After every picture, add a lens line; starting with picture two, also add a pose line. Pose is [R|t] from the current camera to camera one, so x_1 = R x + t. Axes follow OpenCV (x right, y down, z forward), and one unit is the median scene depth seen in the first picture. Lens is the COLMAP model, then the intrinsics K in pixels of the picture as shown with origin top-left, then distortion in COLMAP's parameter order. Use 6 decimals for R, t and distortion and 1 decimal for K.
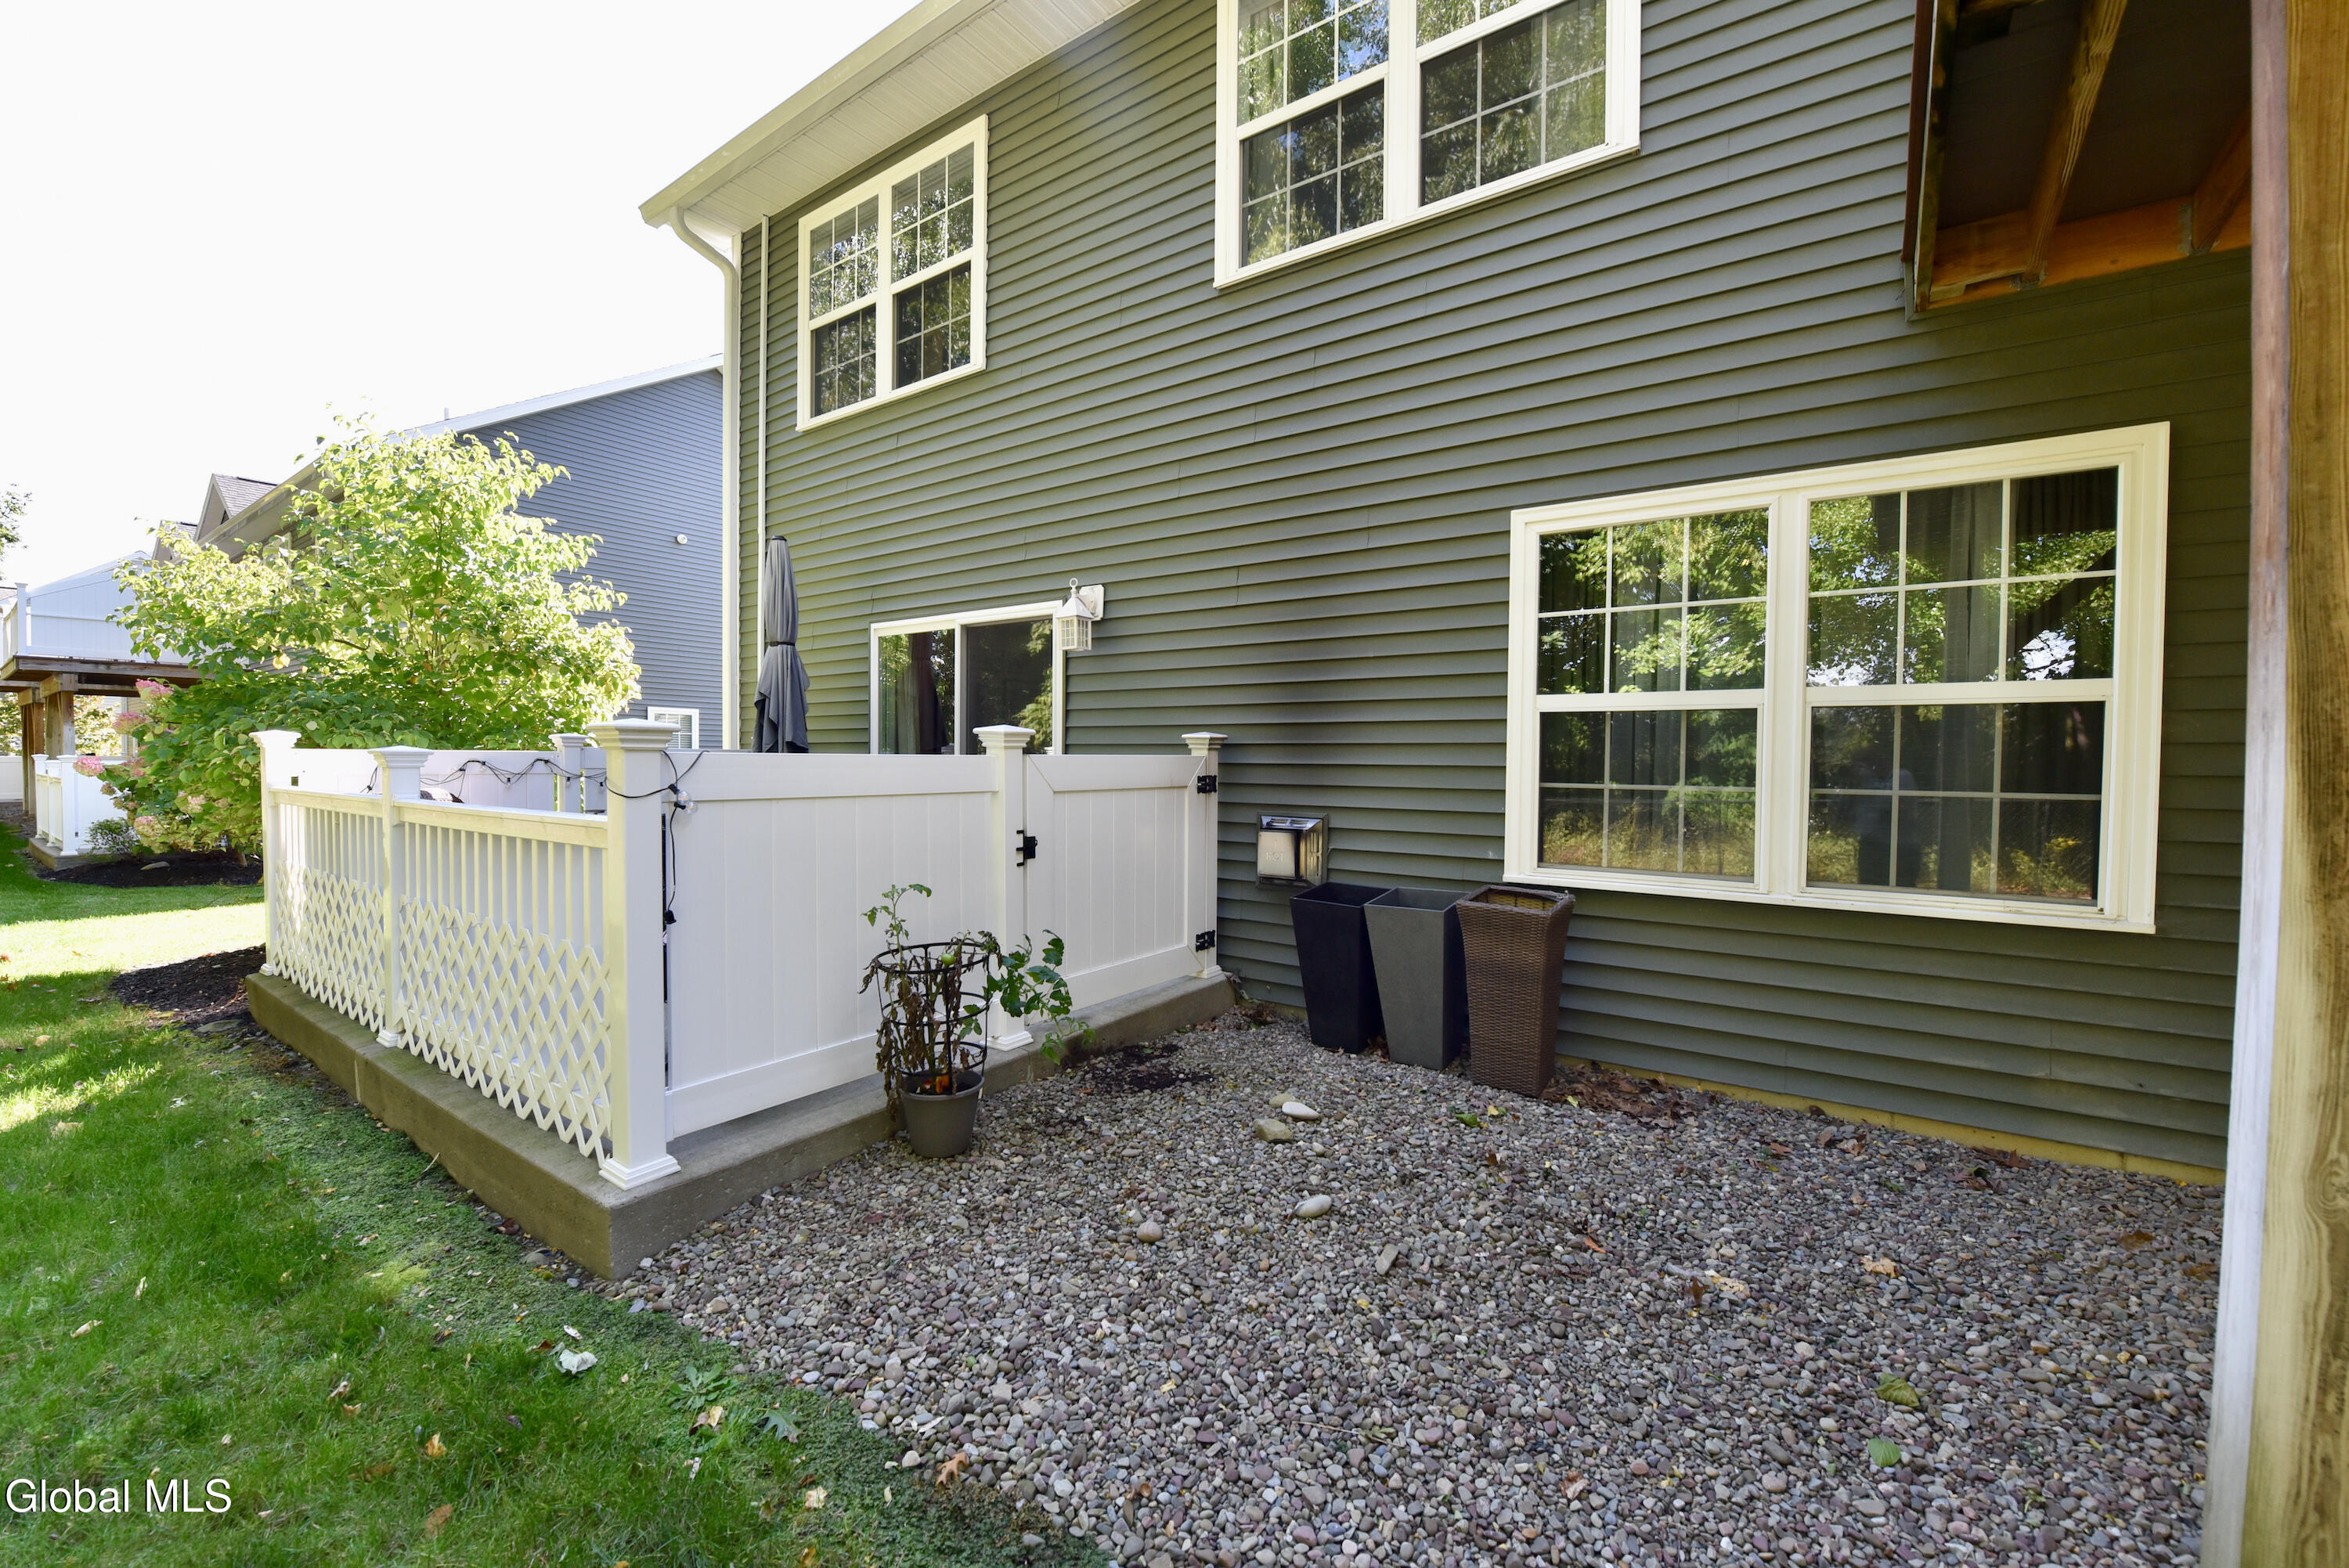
lens RADIAL K [[958.0, 0, 1174.5], [0, 958.0, 784.0], [0, 0, 1]] dist [-0.000711, -0.000027]
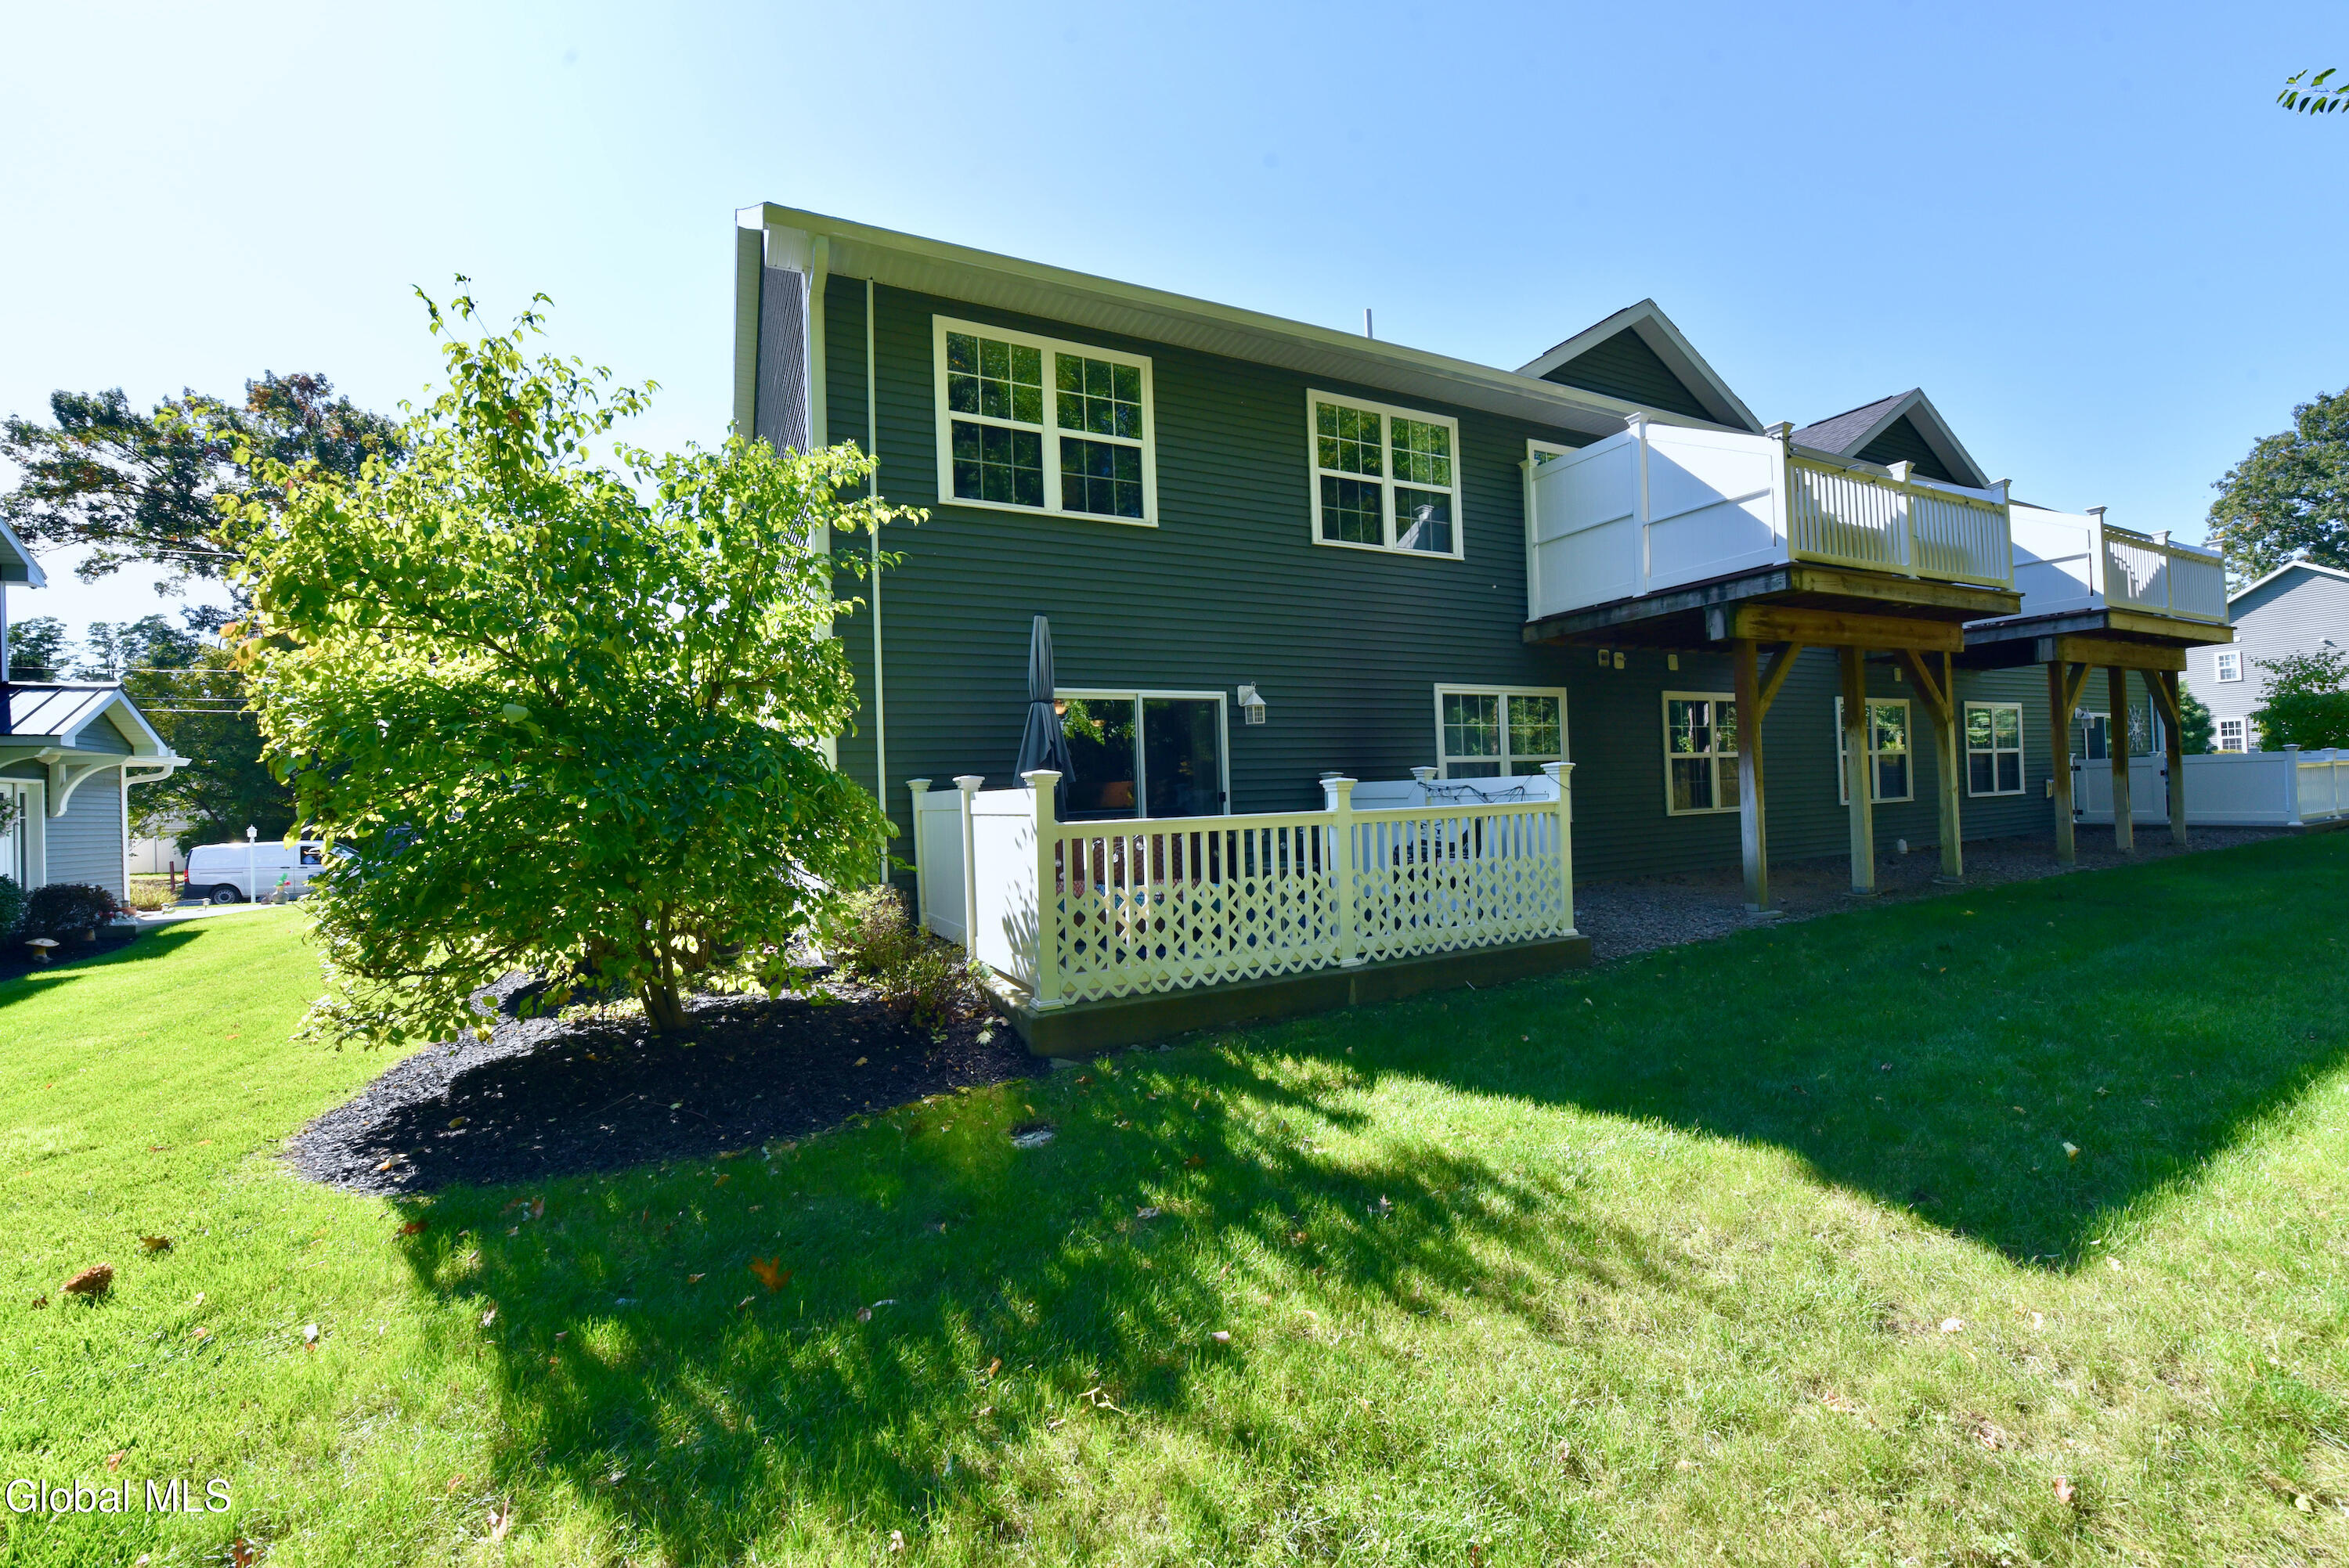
lens RADIAL K [[905.7, 0, 1174.5], [0, 905.7, 784.0], [0, 0, 1]] dist [-0.000168, -0.000004]
pose [[0.451155, -0.015051, 0.892319, -1.417676], [0.065211, 0.997741, -0.016141, -0.017654], [-0.890060, 0.065471, 0.451117, 0.378499]]
